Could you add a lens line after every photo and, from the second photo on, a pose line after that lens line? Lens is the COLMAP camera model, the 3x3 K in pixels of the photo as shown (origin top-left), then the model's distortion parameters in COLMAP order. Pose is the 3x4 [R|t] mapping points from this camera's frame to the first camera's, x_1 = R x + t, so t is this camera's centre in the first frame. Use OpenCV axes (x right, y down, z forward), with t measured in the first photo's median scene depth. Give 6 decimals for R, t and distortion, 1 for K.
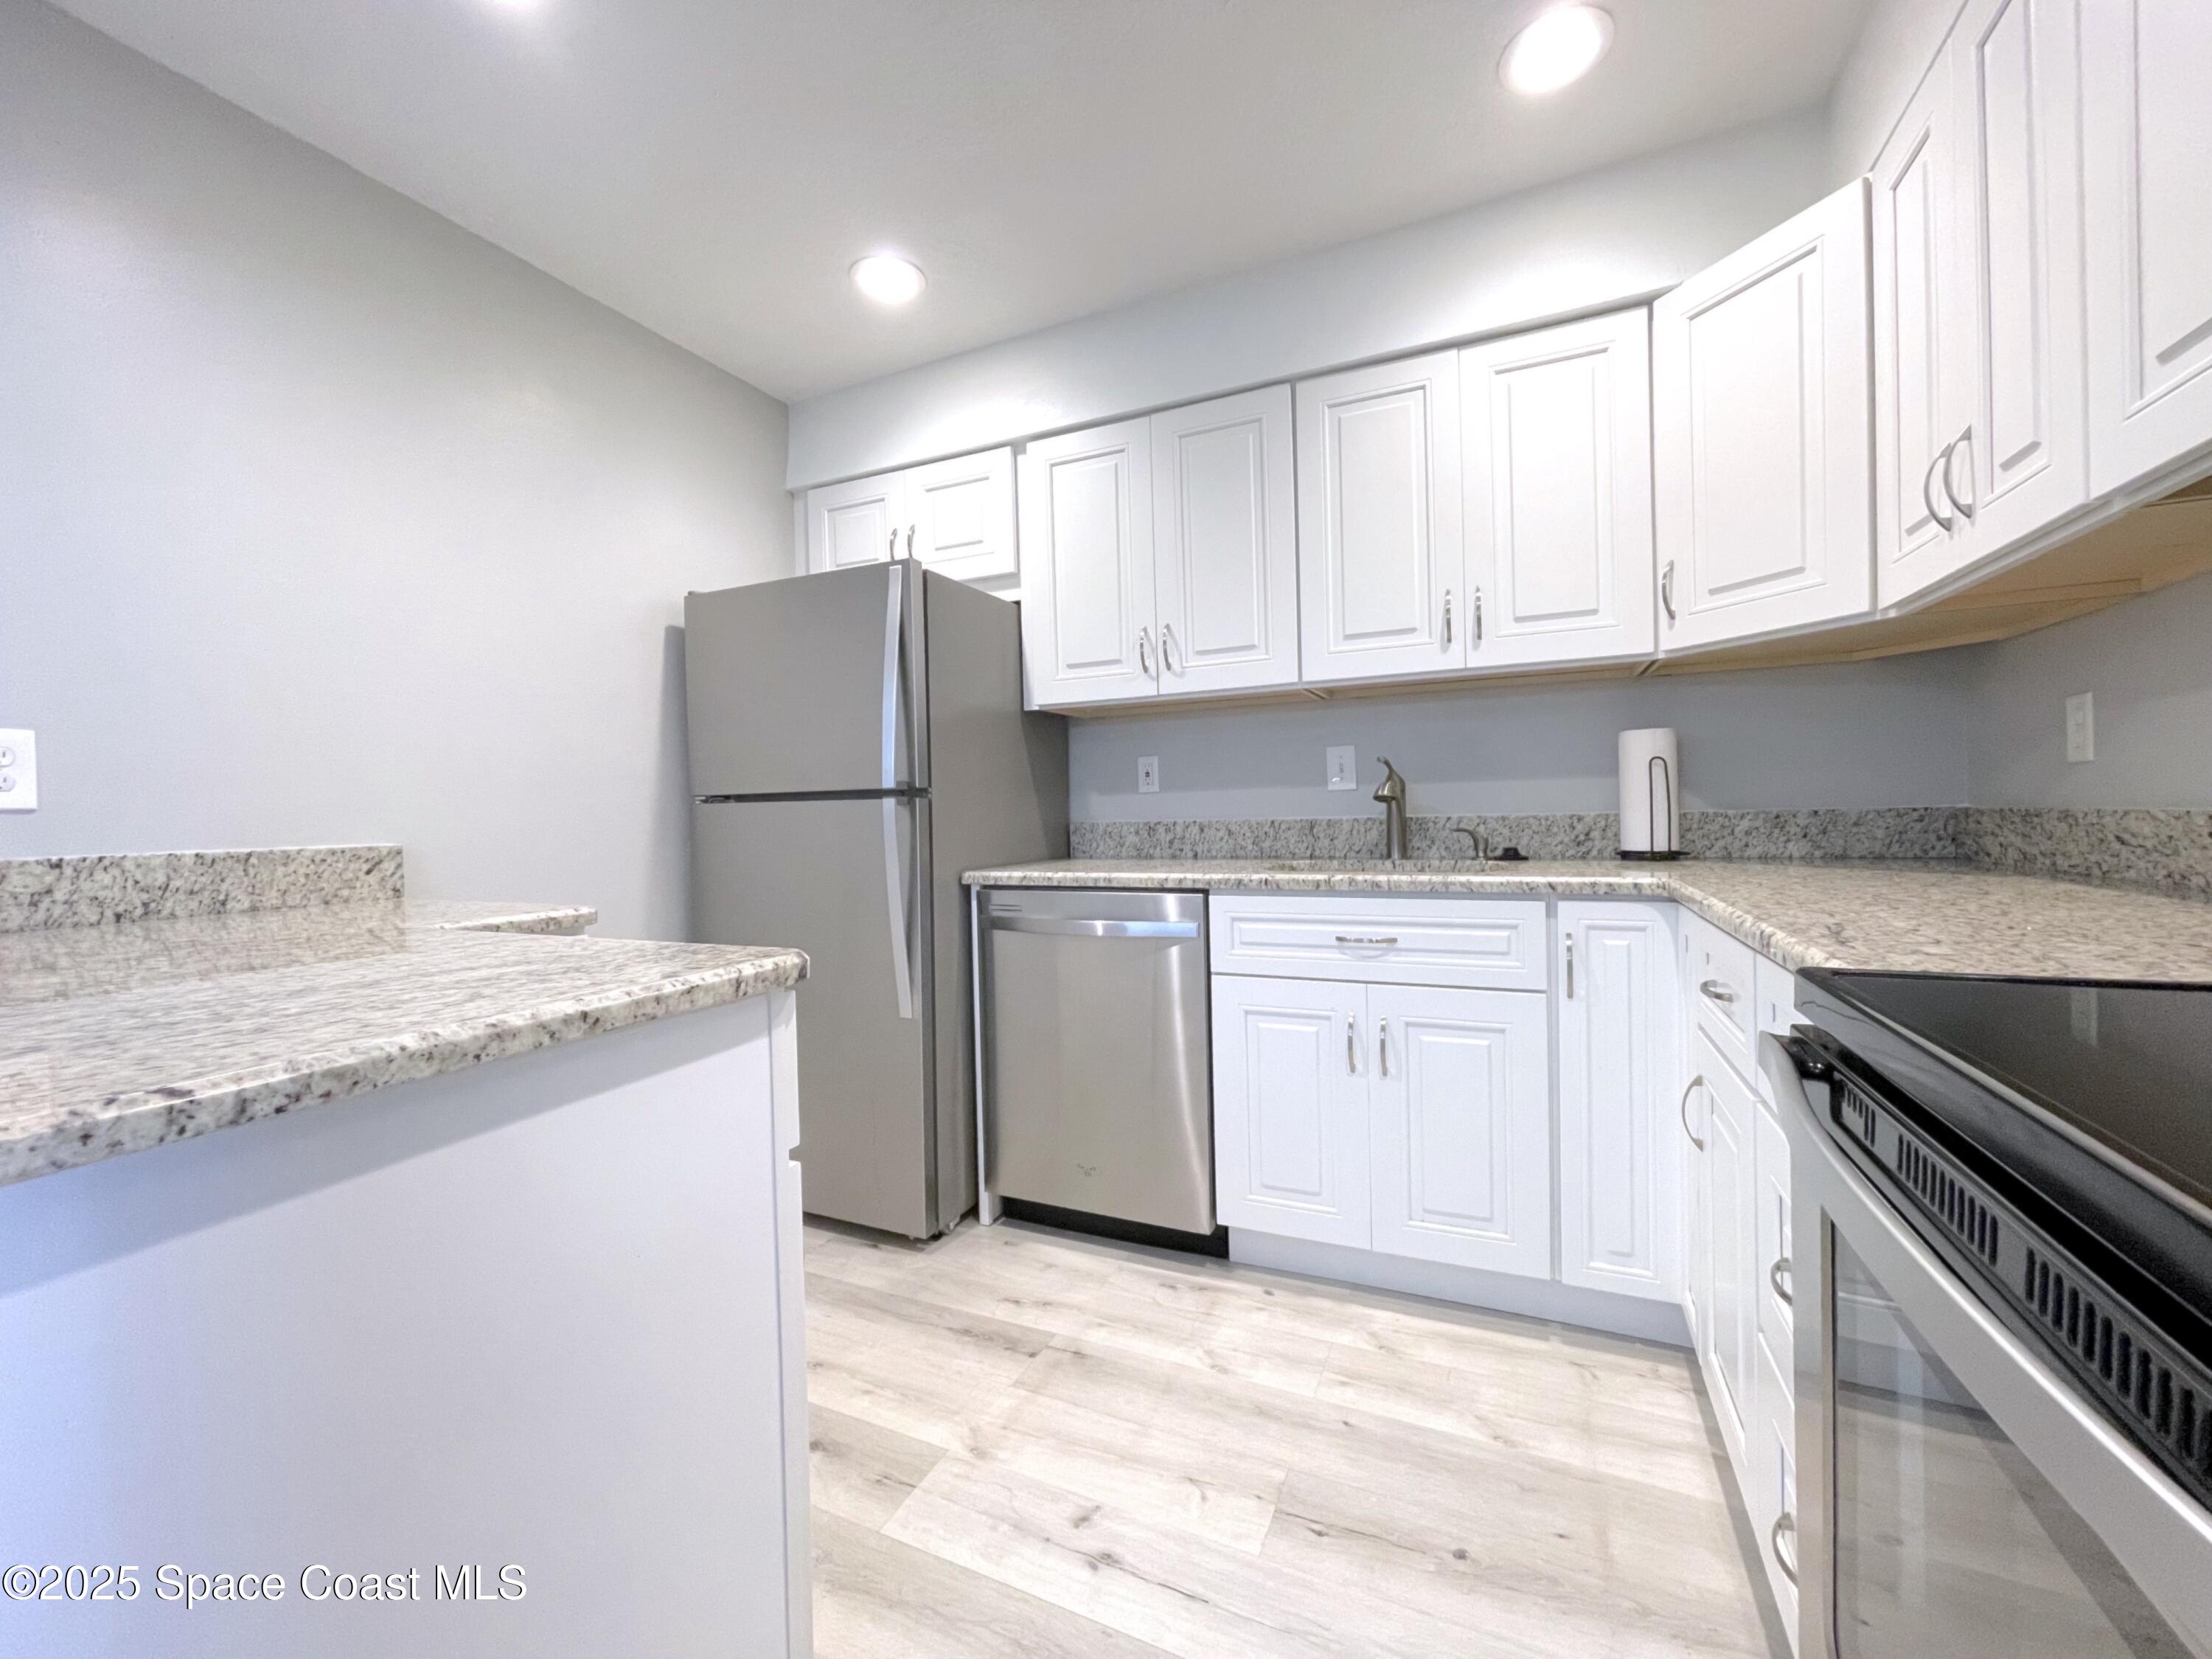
lens RADIAL K [[892.0, 0, 1109.4], [0, 892.0, 823.5], [0, 0, 1]] dist [-0.004587, 0.002070]
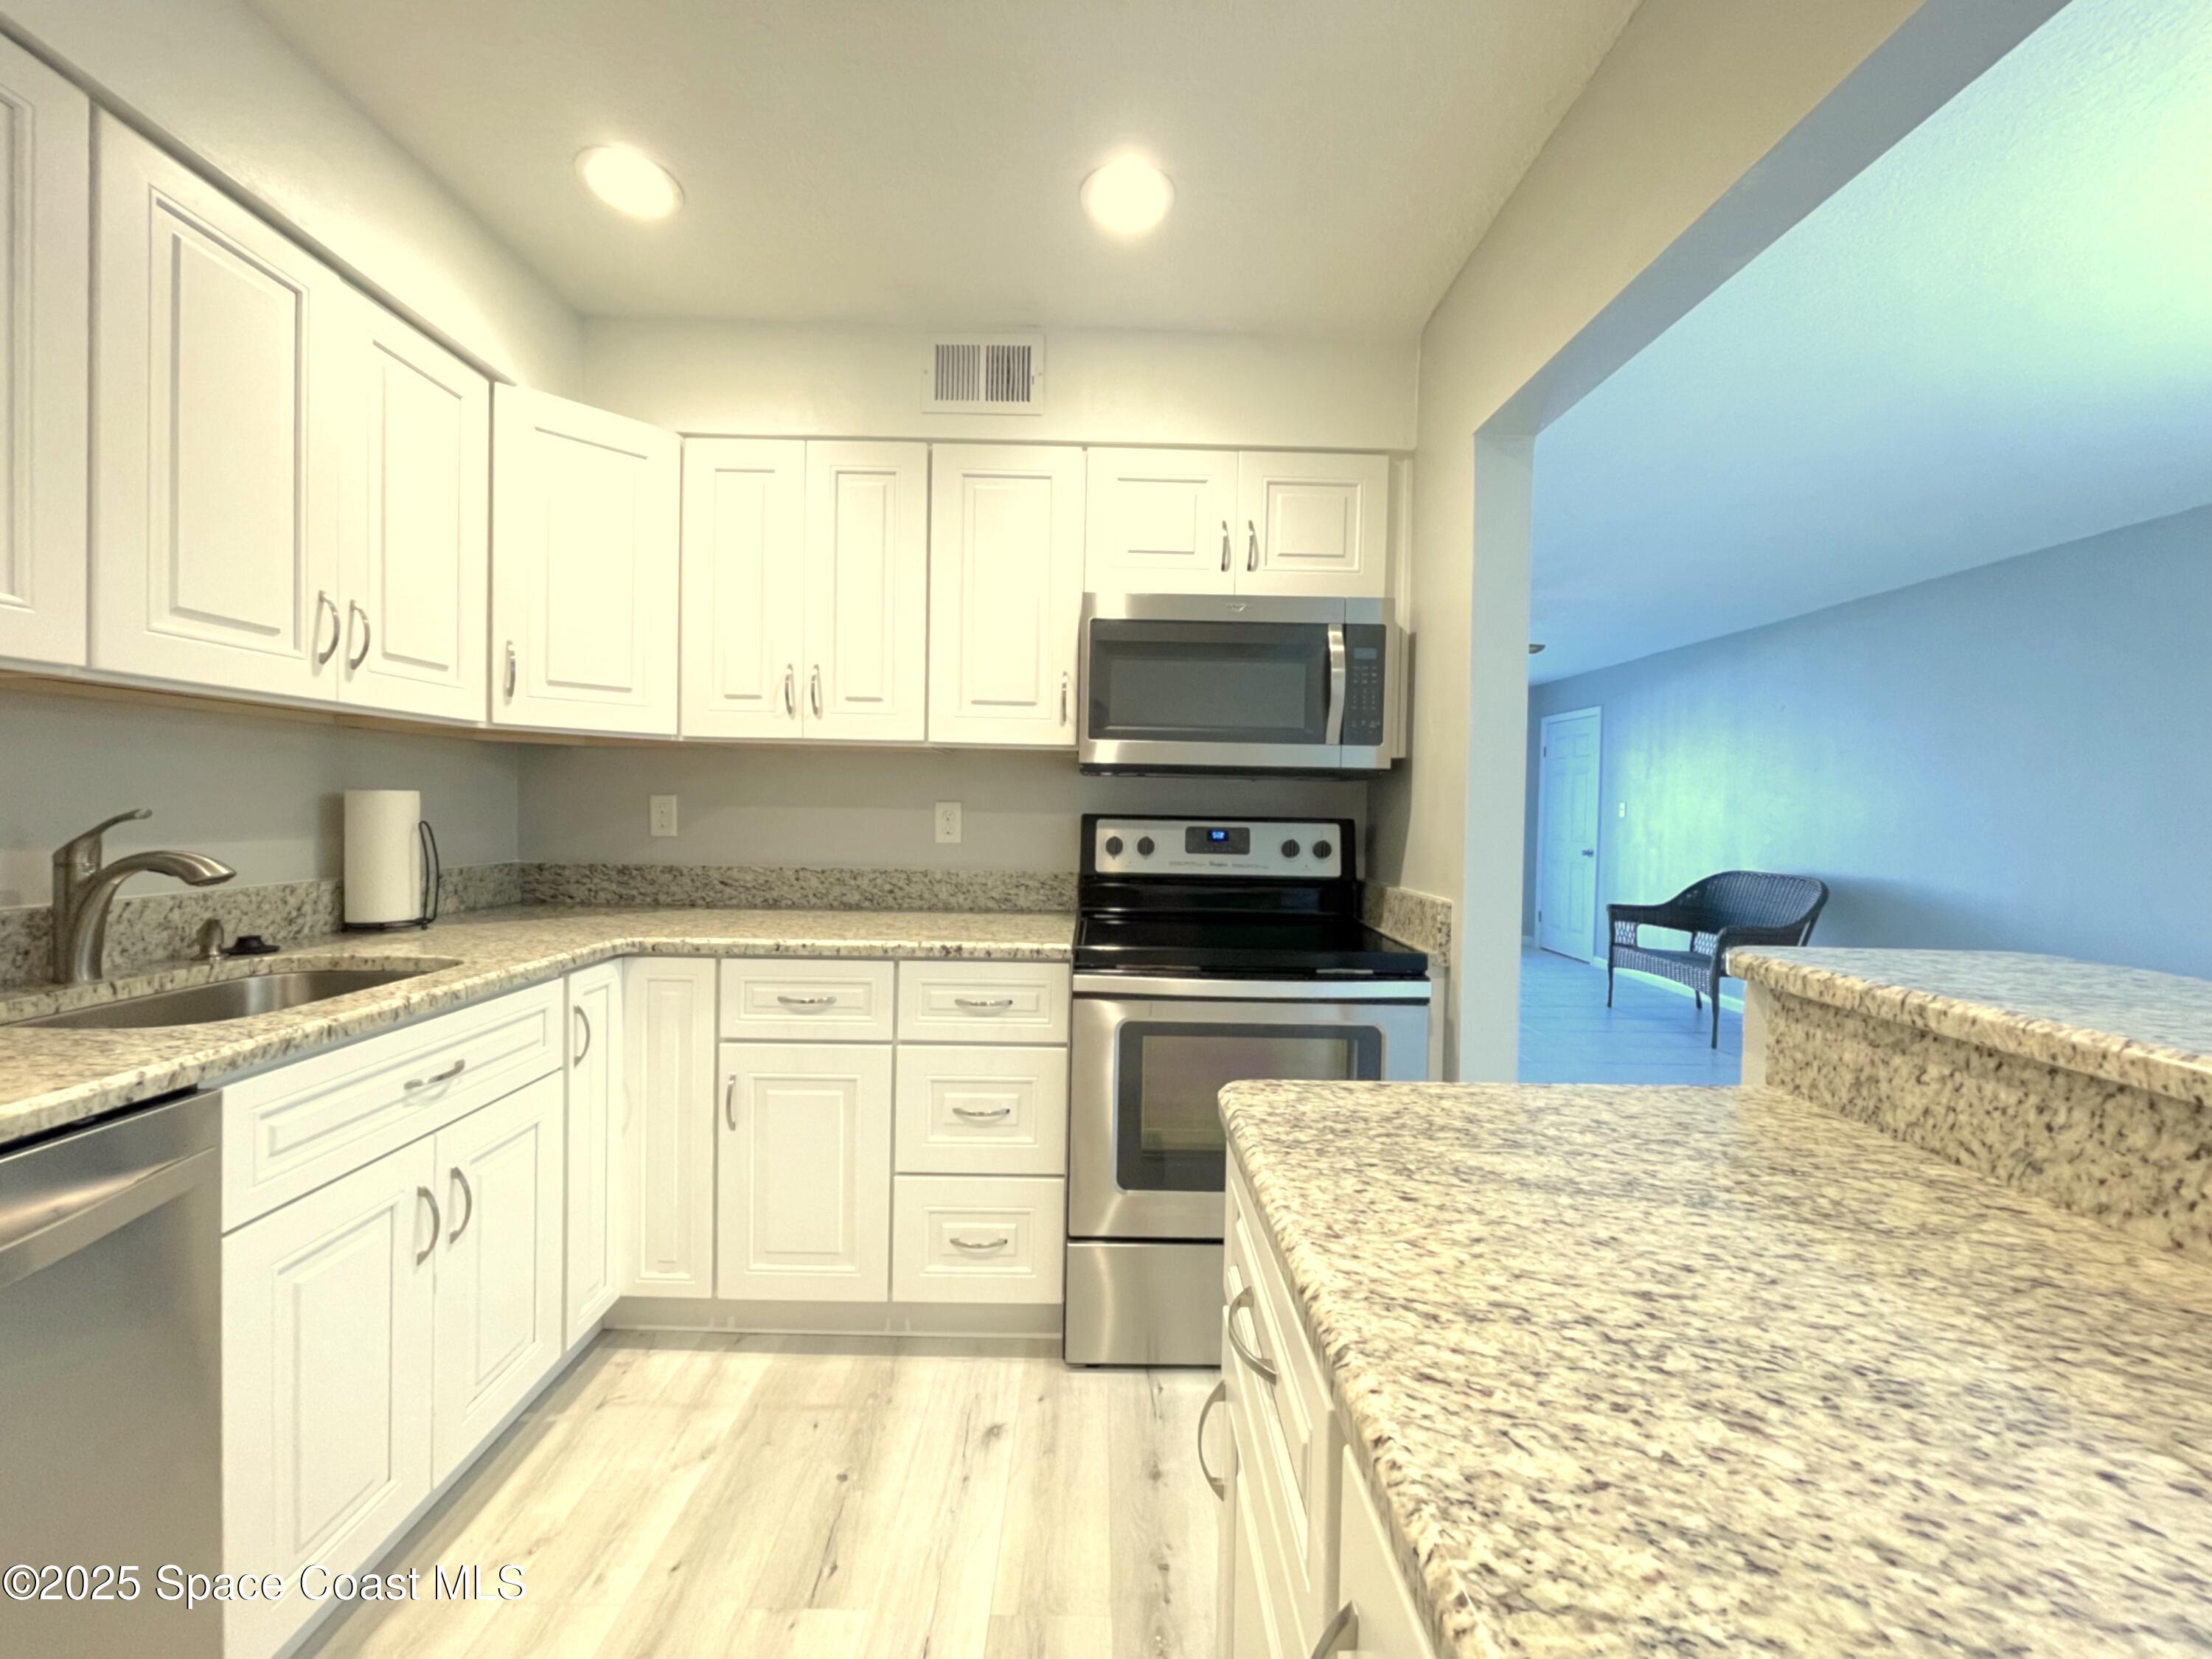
lens RADIAL K [[892.0, 0, 1105.1], [0, 892.0, 826.3], [0, 0, 1]] dist [-0.004587, 0.002070]
pose [[-0.423571, -0.002108, 0.905861, -0.562454], [0.005021, 0.999976, 0.004675, -0.069608], [-0.905849, 0.006529, -0.423550, 0.734175]]
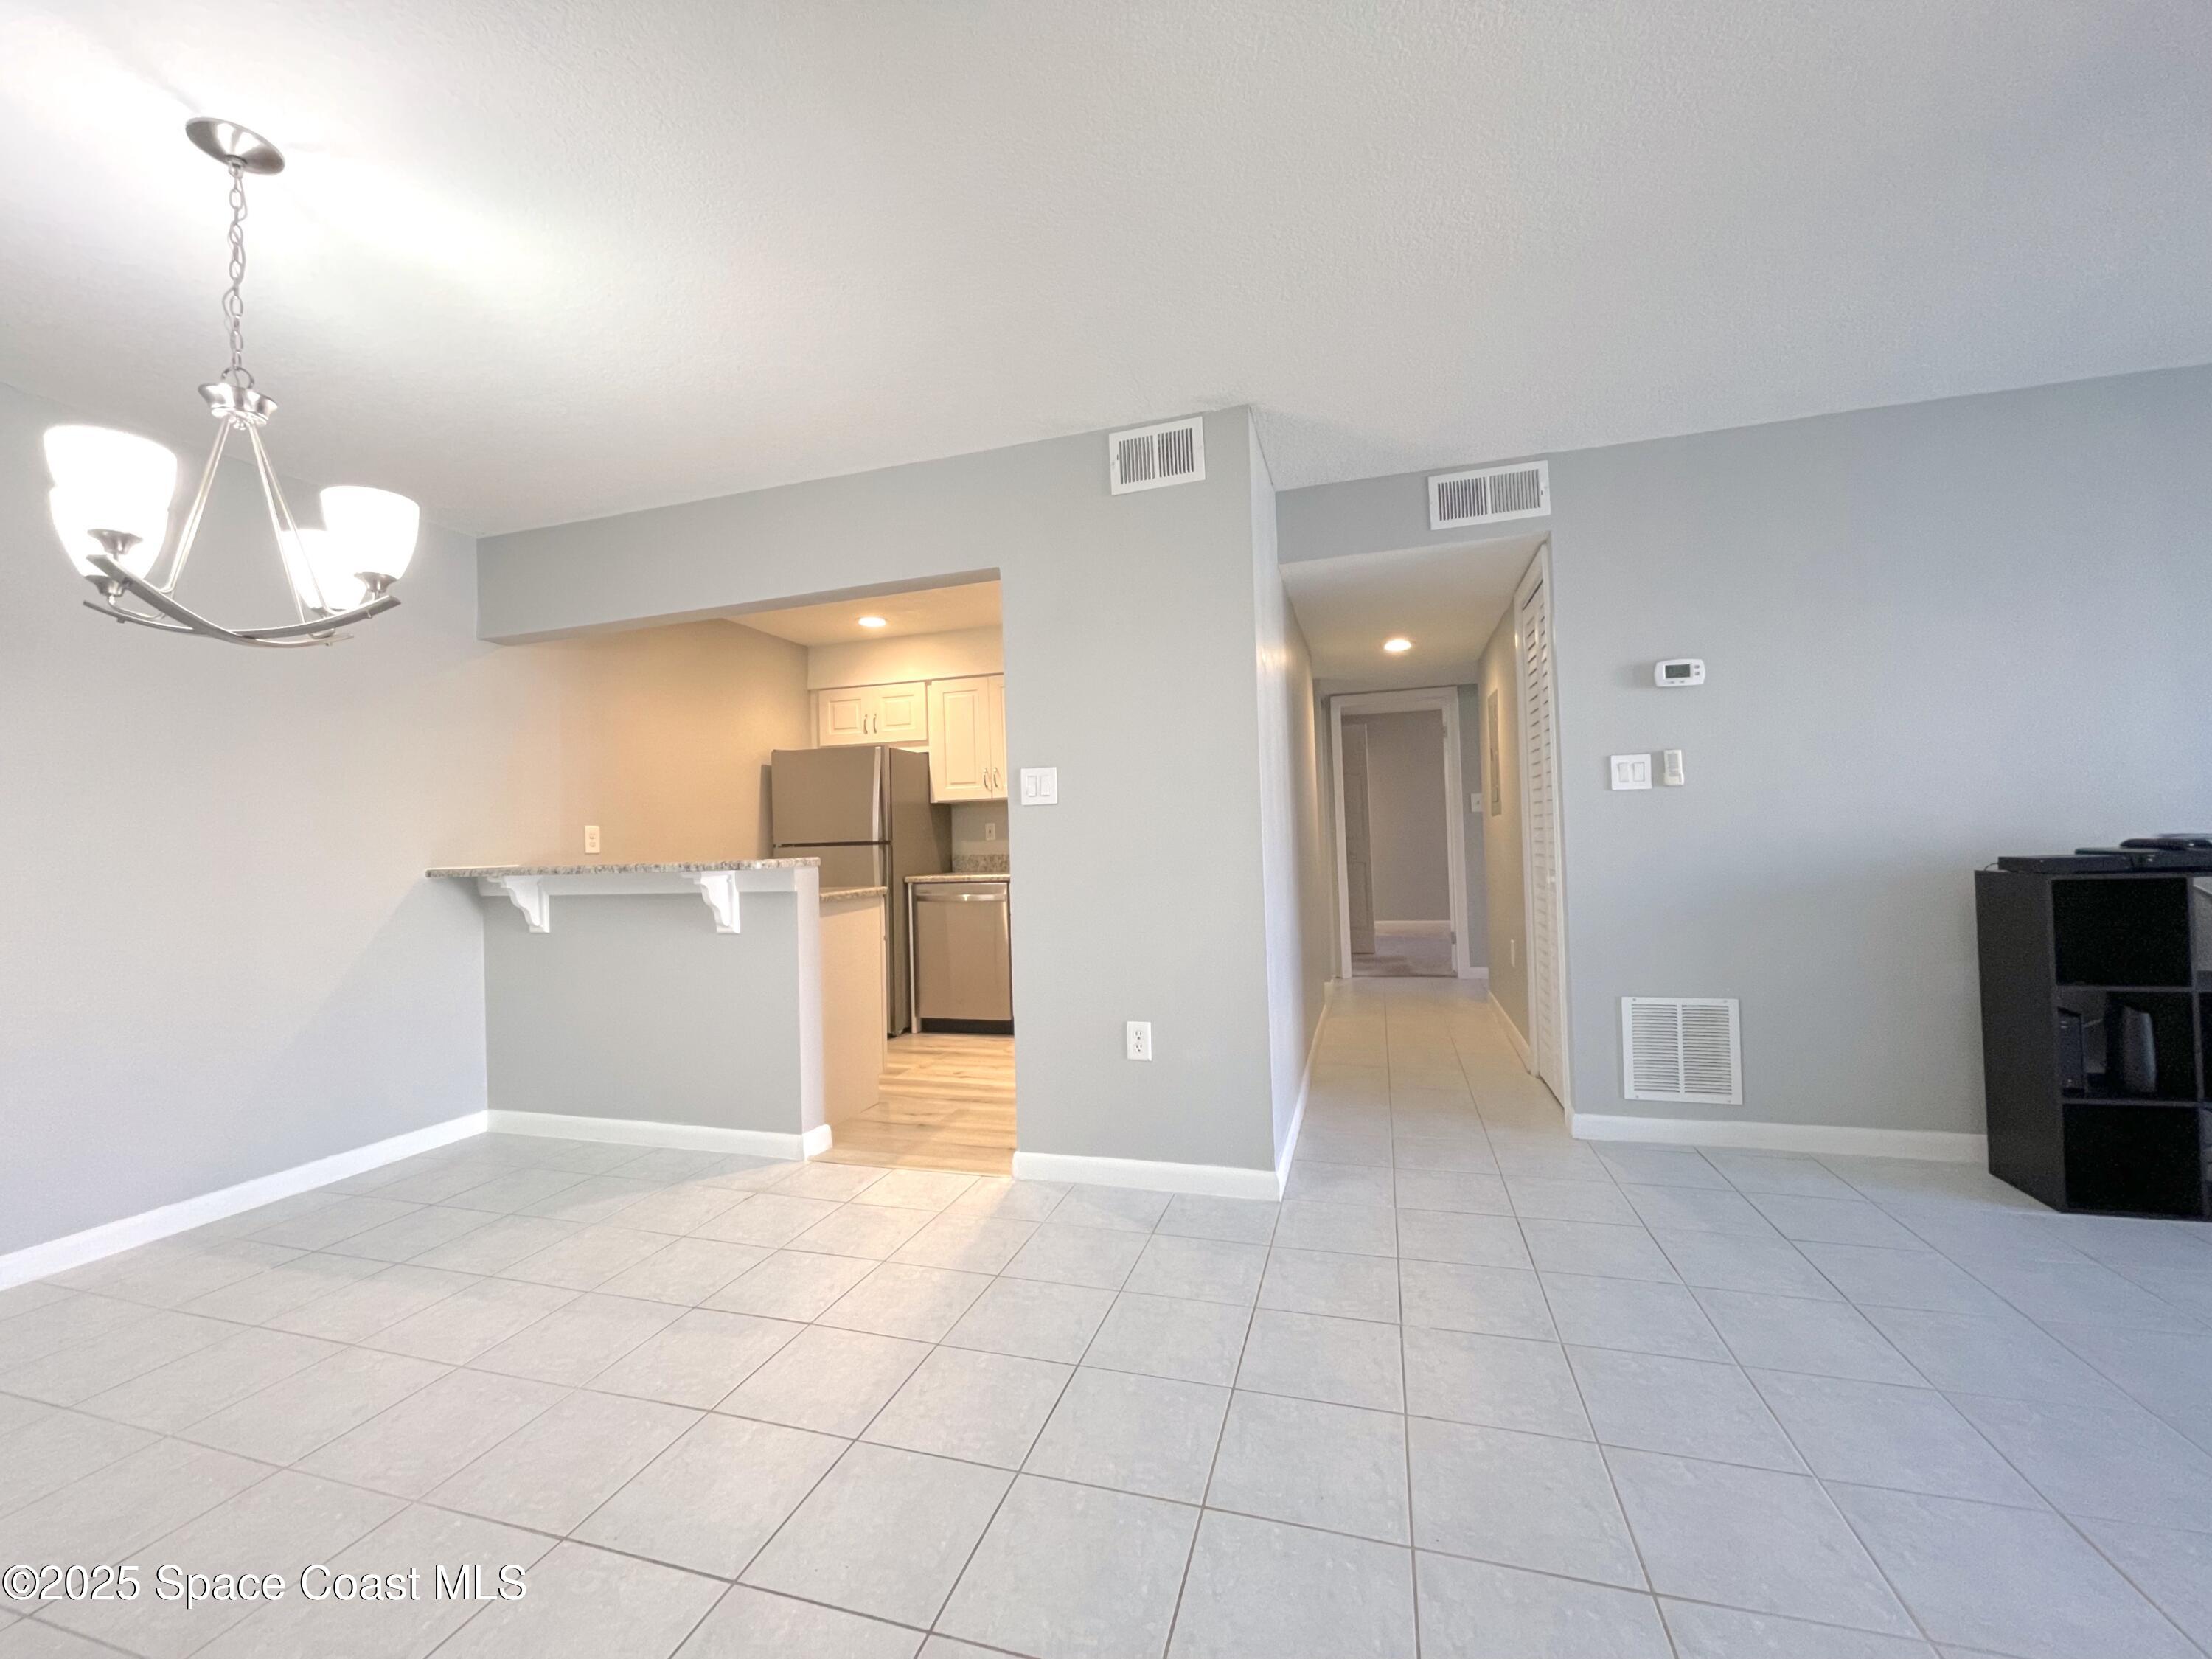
lens RADIAL K [[892.0, 0, 1110.4], [0, 892.0, 824.8], [0, 0, 1]] dist [-0.004587, 0.002070]
pose [[0.991123, -0.002574, 0.132924, 0.060286], [0.007722, 0.999239, -0.038228, 0.013355], [-0.132724, 0.038915, 0.990389, -1.474176]]
